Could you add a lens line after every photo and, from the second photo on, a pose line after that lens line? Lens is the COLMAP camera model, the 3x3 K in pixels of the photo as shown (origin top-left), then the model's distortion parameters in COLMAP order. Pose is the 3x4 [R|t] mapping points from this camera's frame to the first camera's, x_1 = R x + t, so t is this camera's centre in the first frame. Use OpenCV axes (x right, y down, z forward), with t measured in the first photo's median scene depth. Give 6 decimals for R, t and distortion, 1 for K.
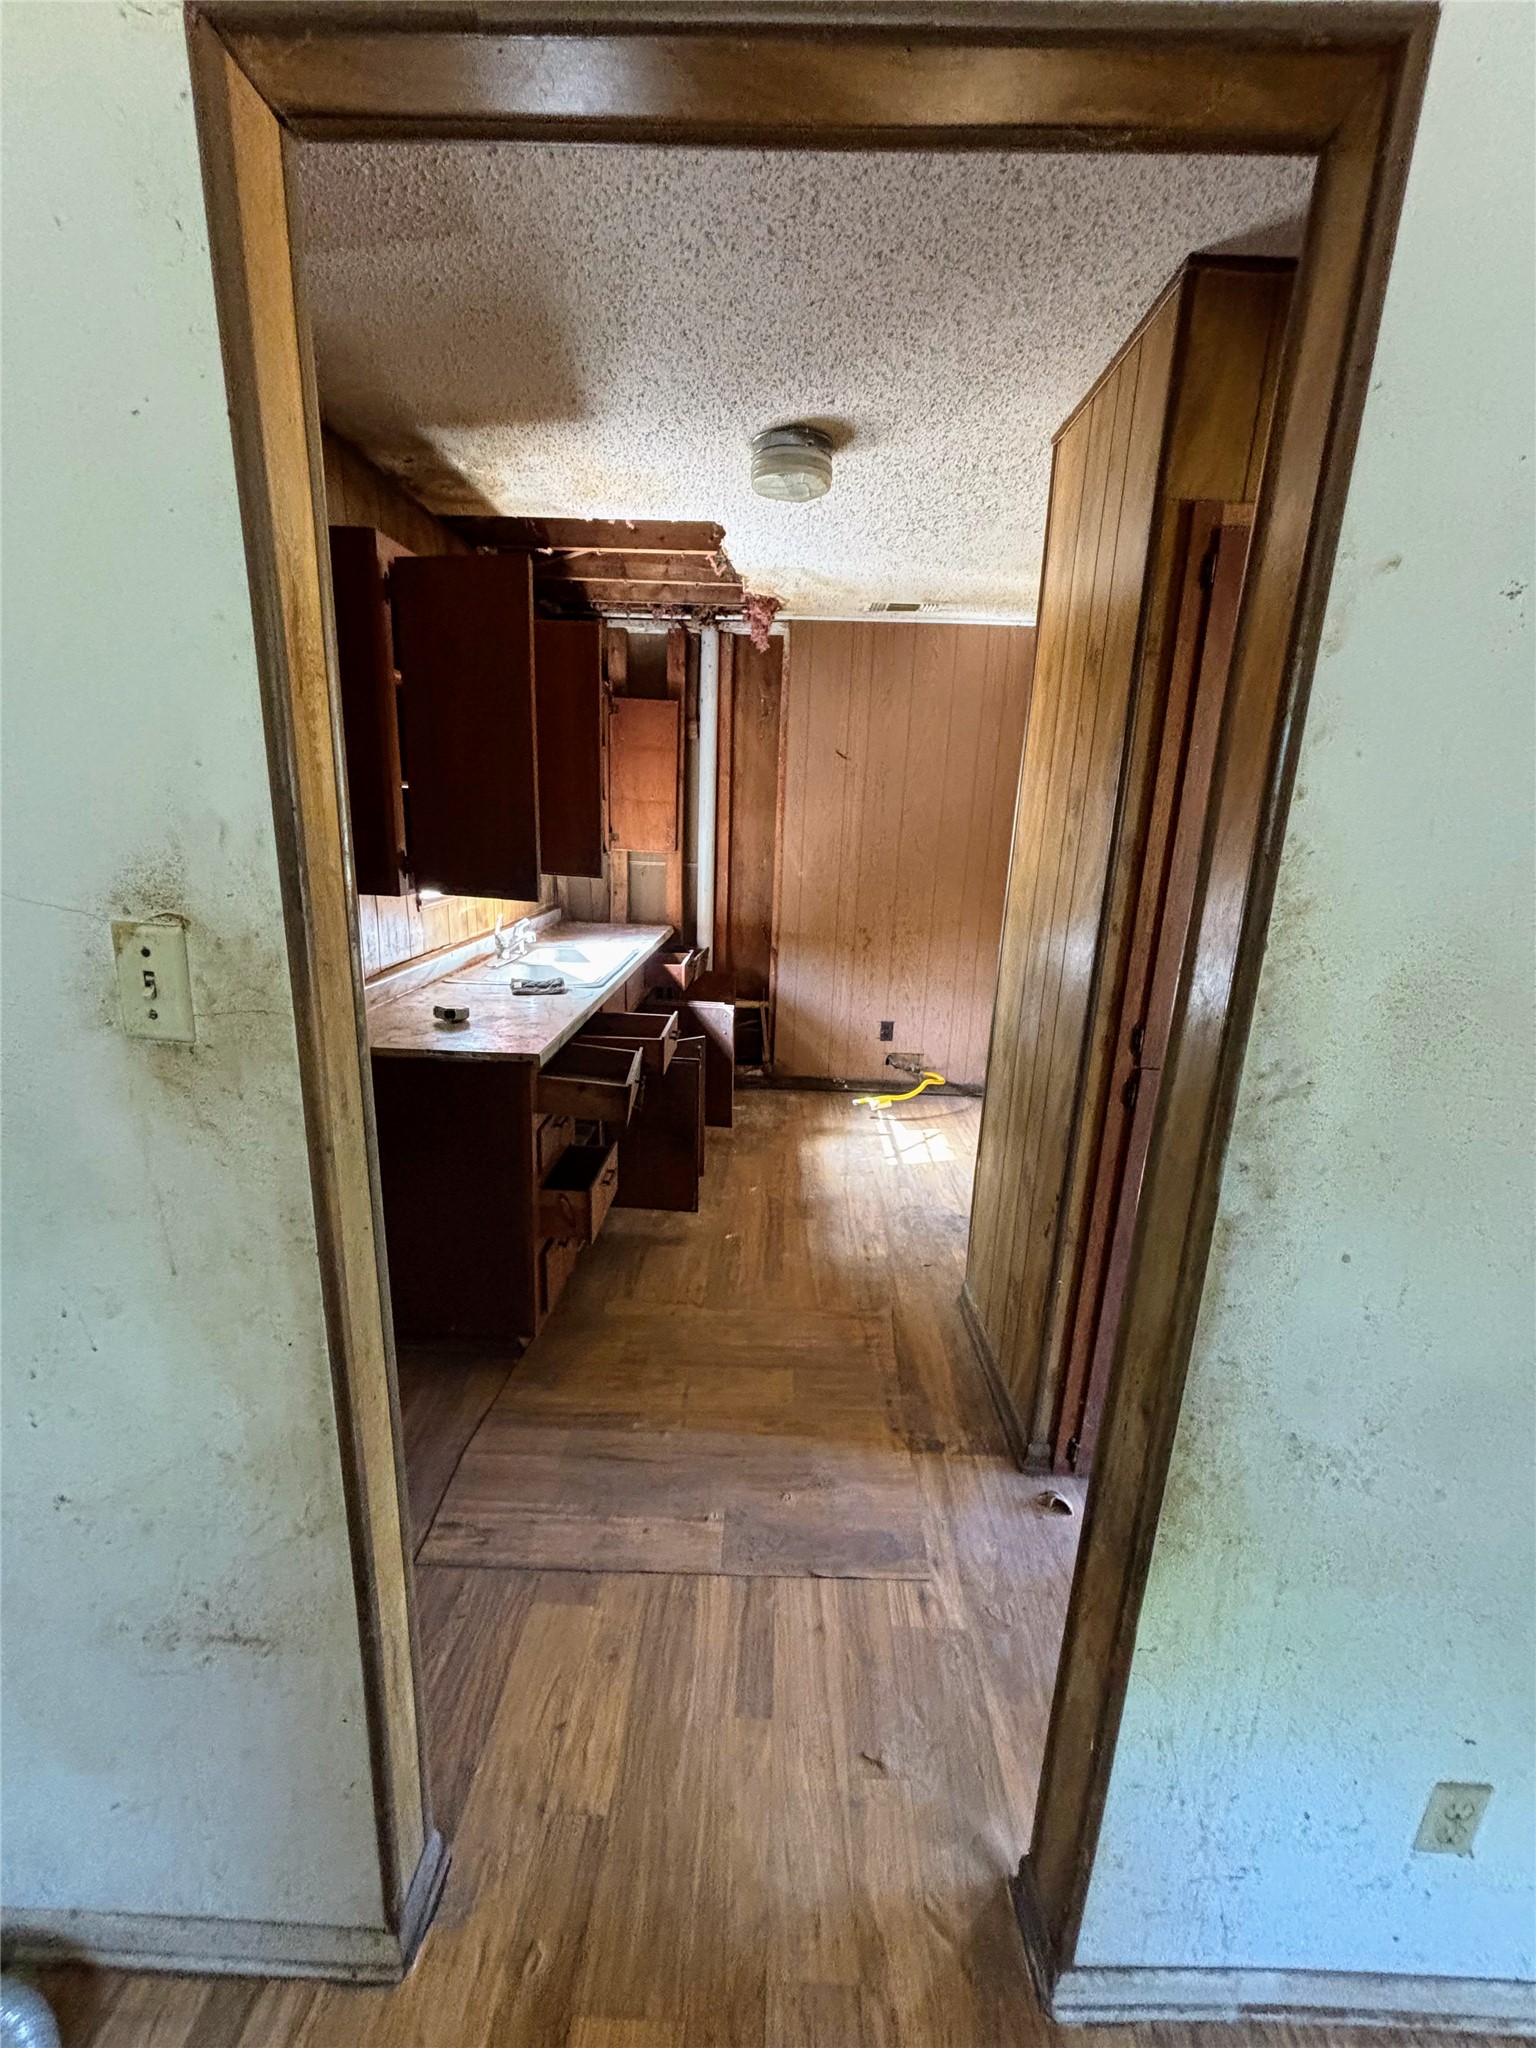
lens RADIAL K [[828.6, 0, 765.5], [0, 828.6, 1015.2], [0, 0, 1]] dist [0.004353, -0.000184]
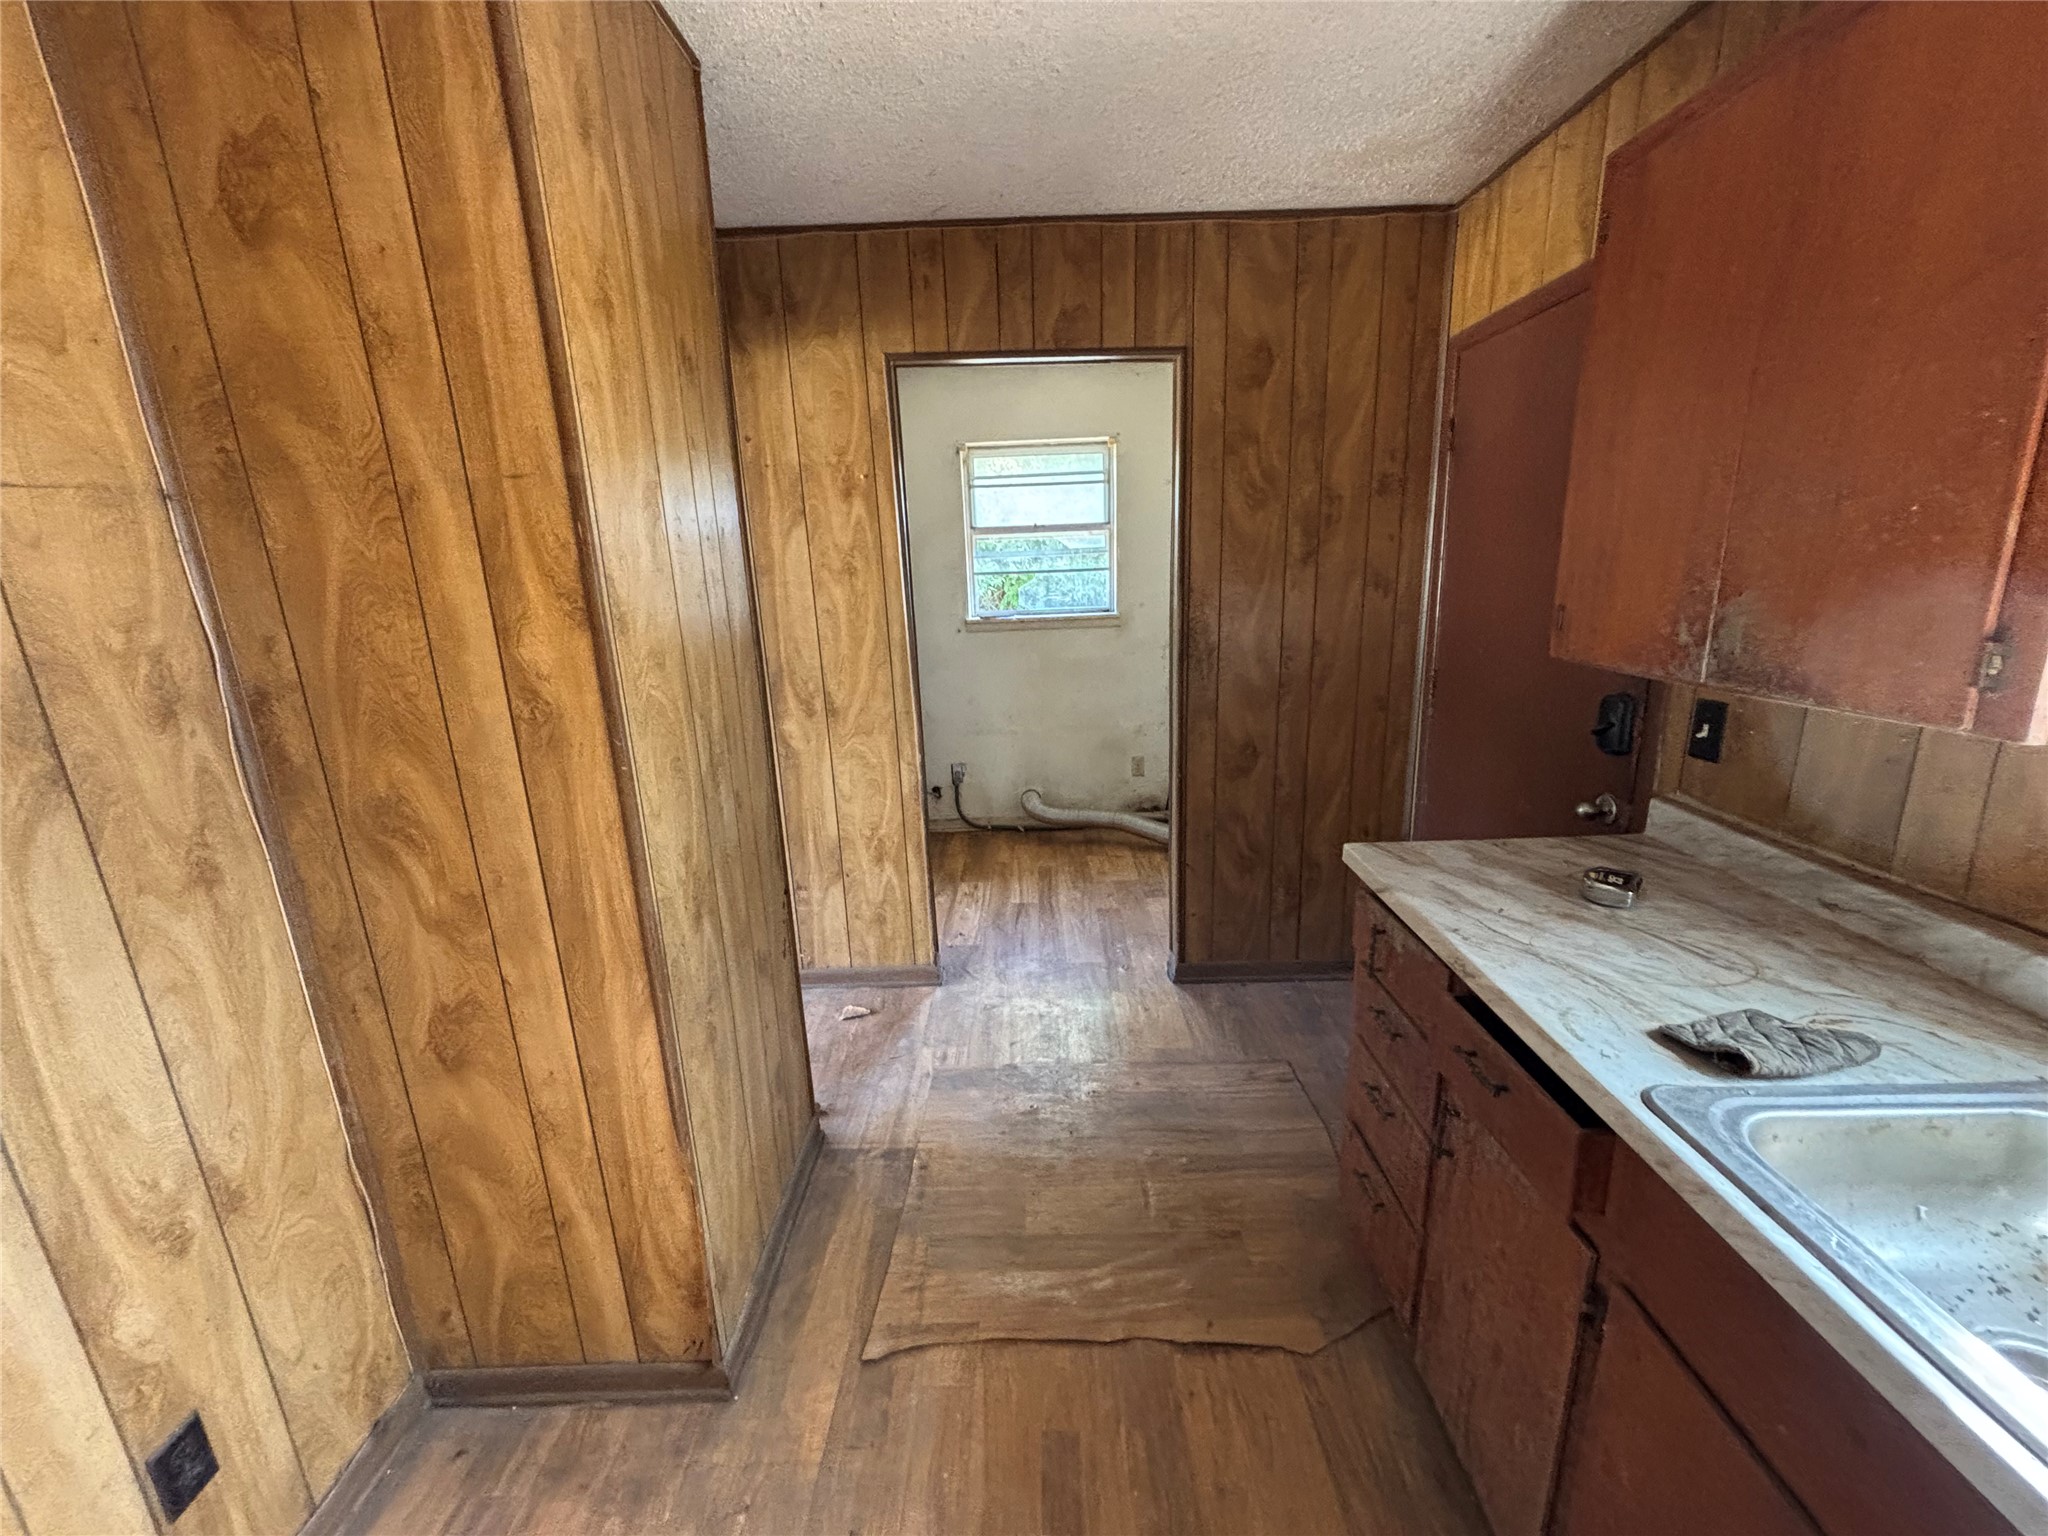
lens RADIAL K [[828.6, 0, 1027.5], [0, 828.6, 771.8], [0, 0, 1]] dist [0.004353, -0.000184]
pose [[-0.999794, 0.002309, -0.020146, 0.051945], [-0.008019, 0.867507, 0.497360, -0.413307], [0.018626, 0.497419, -0.867311, 1.650637]]
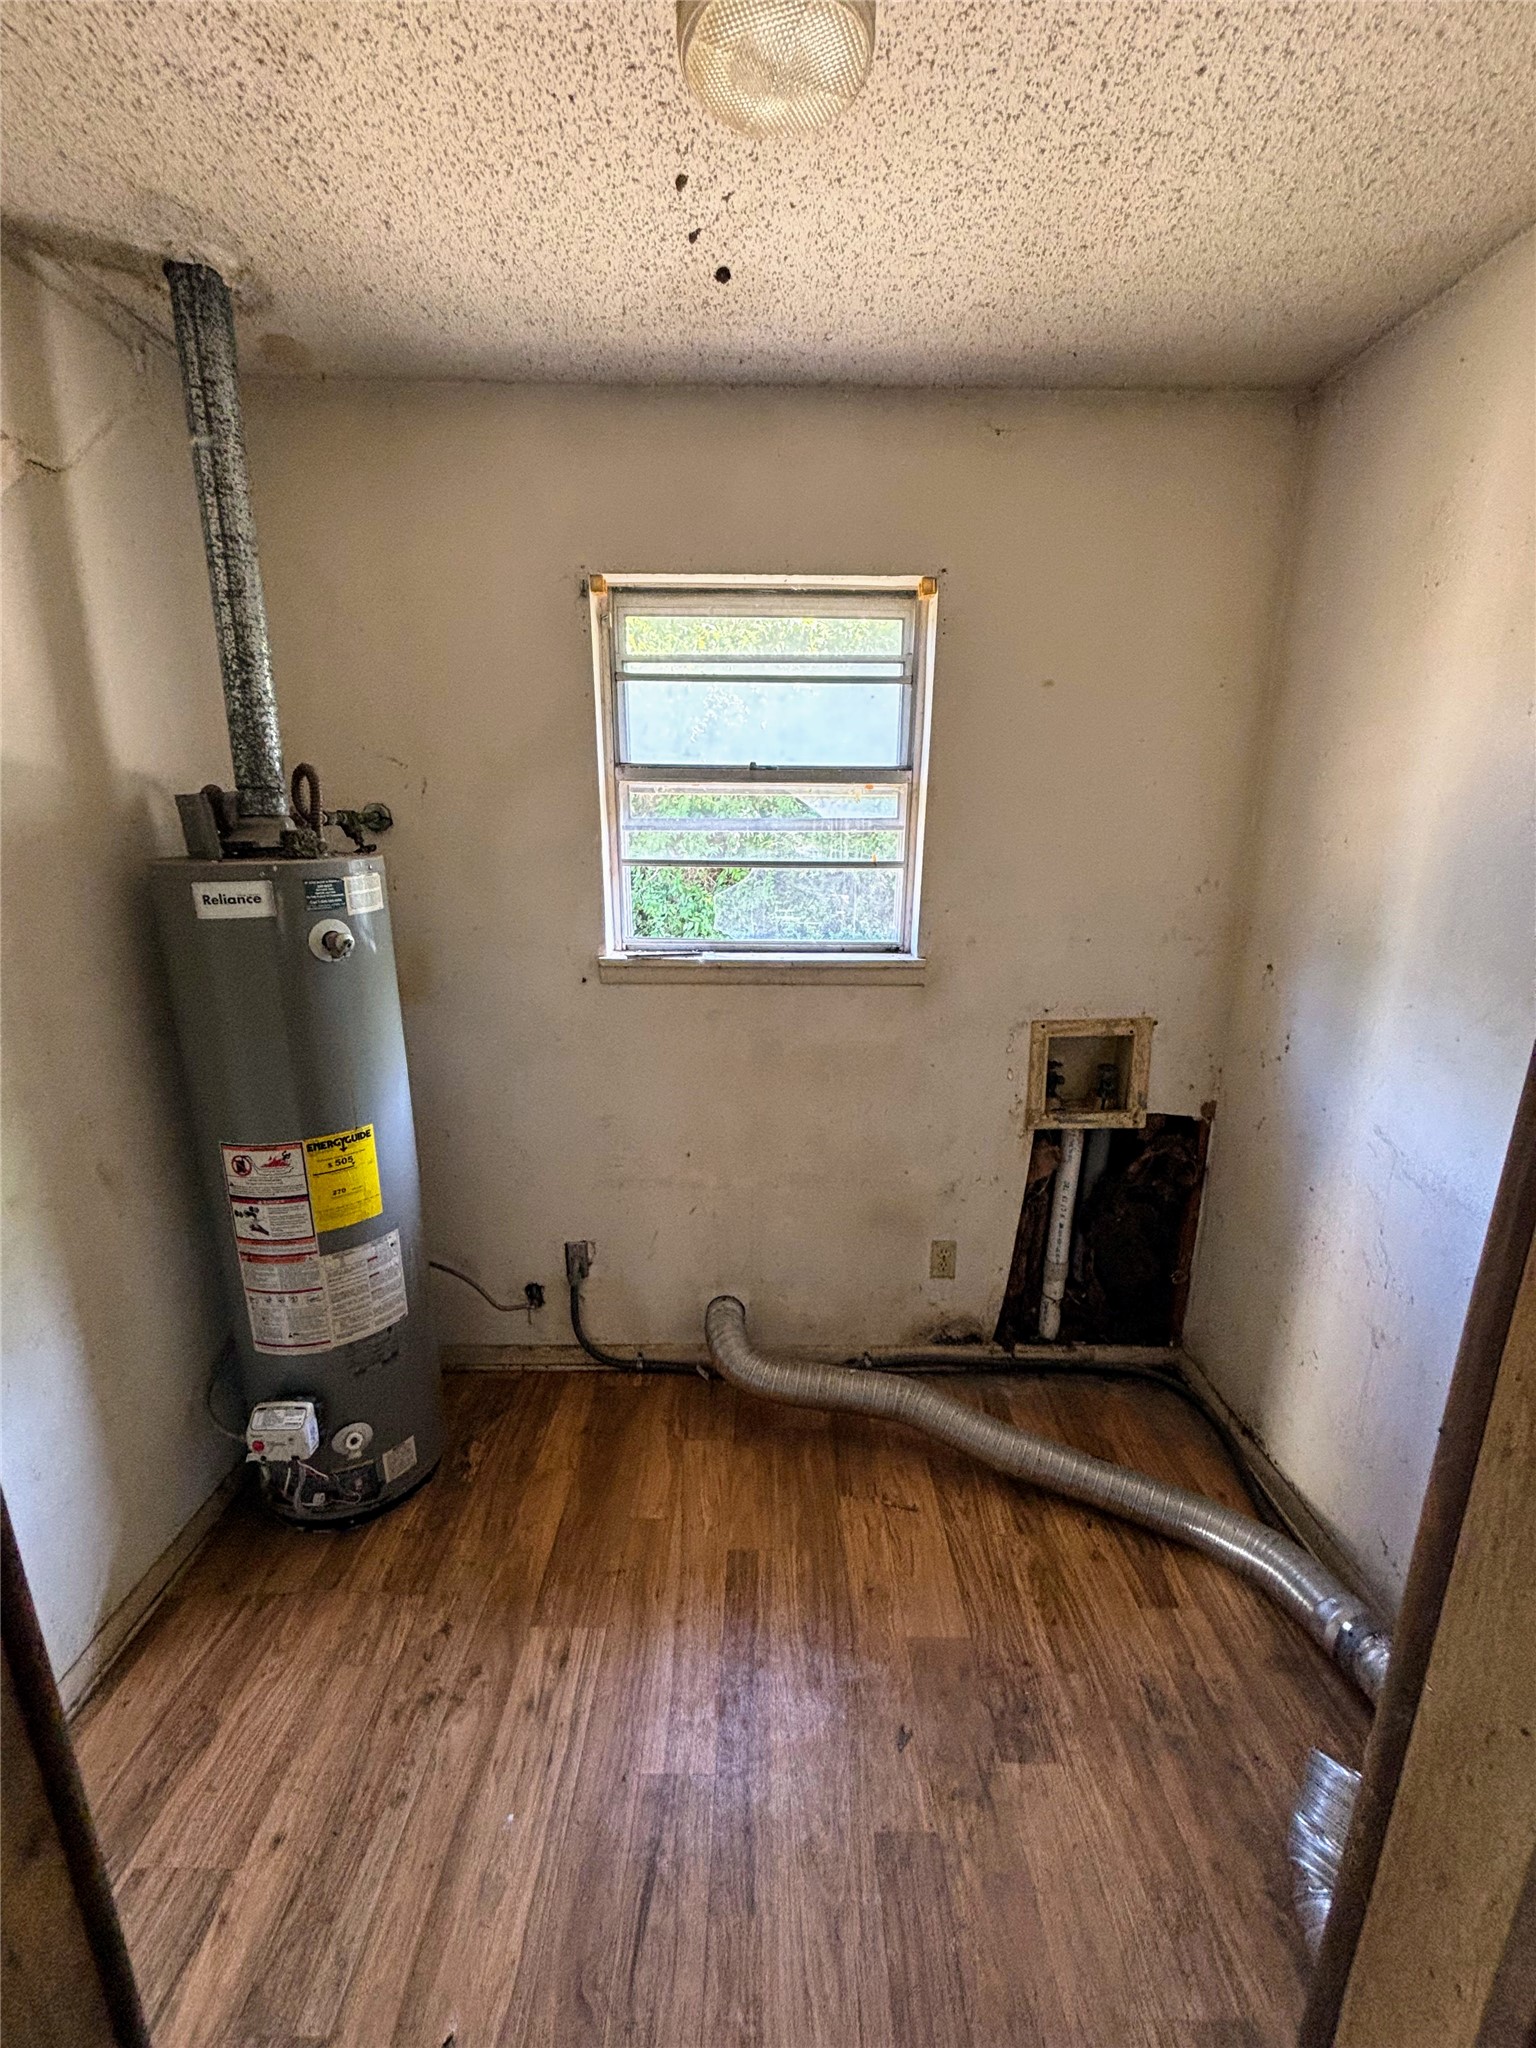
lens RADIAL K [[828.6, 0, 766.6], [0, 828.6, 1011.5], [0, 0, 1]] dist [0.004353, -0.000184]
pose [[-0.998391, -0.038175, -0.041924, 0.031273], [-0.053551, 0.877856, 0.475921, -0.291534], [0.018635, 0.477400, -0.878488, 1.176524]]
